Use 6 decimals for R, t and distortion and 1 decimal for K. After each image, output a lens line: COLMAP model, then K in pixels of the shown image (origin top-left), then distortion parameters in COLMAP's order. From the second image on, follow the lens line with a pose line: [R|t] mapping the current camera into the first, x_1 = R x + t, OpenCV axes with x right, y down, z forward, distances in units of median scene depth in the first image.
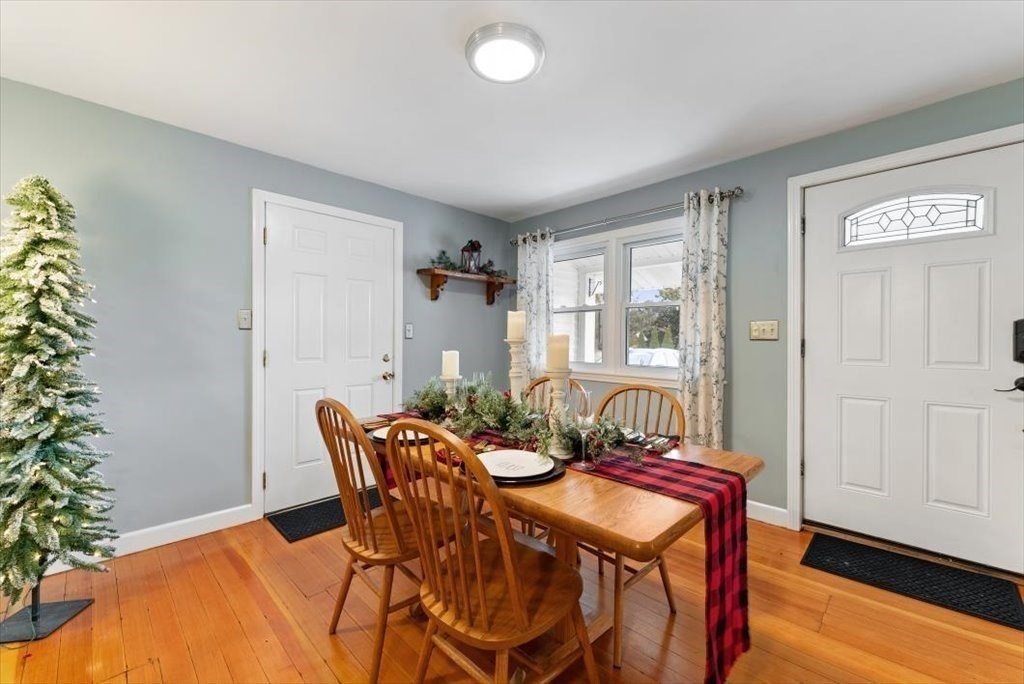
lens RADIAL K [[413.9, 0, 512.0], [0, 413.9, 342.0], [0, 0, 1]] dist [0.001331, -0.000039]
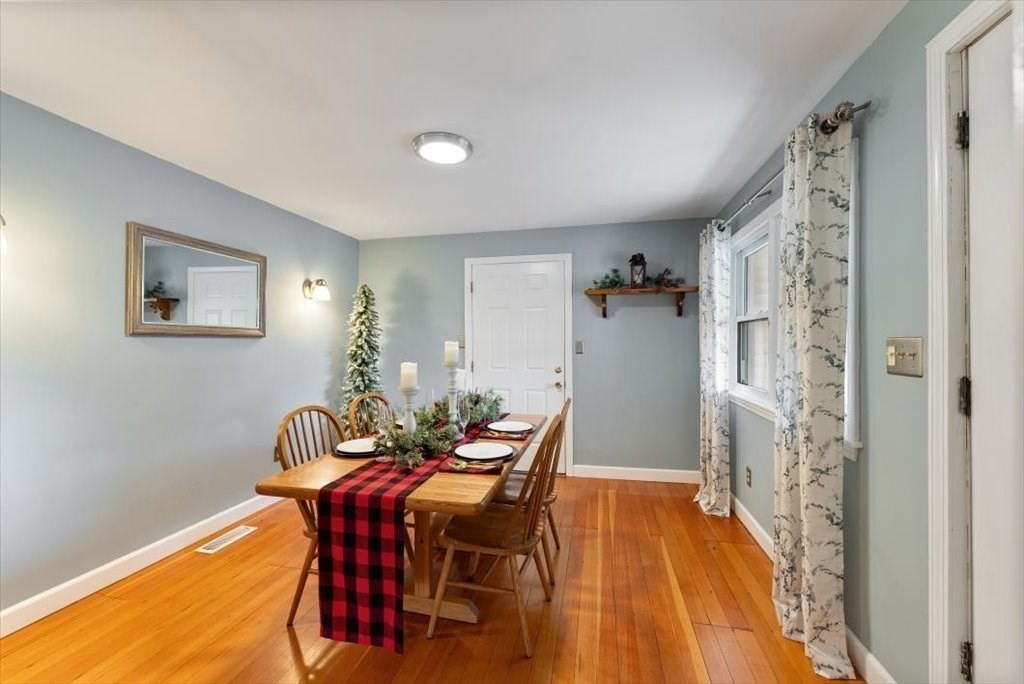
lens RADIAL K [[413.9, 0, 512.0], [0, 413.9, 342.0], [0, 0, 1]] dist [0.001331, -0.000039]
pose [[0.527640, -0.005342, -0.849451, 0.639838], [-0.001097, 0.999975, -0.006970, -0.033155], [0.849467, 0.004610, 0.527621, 0.255892]]
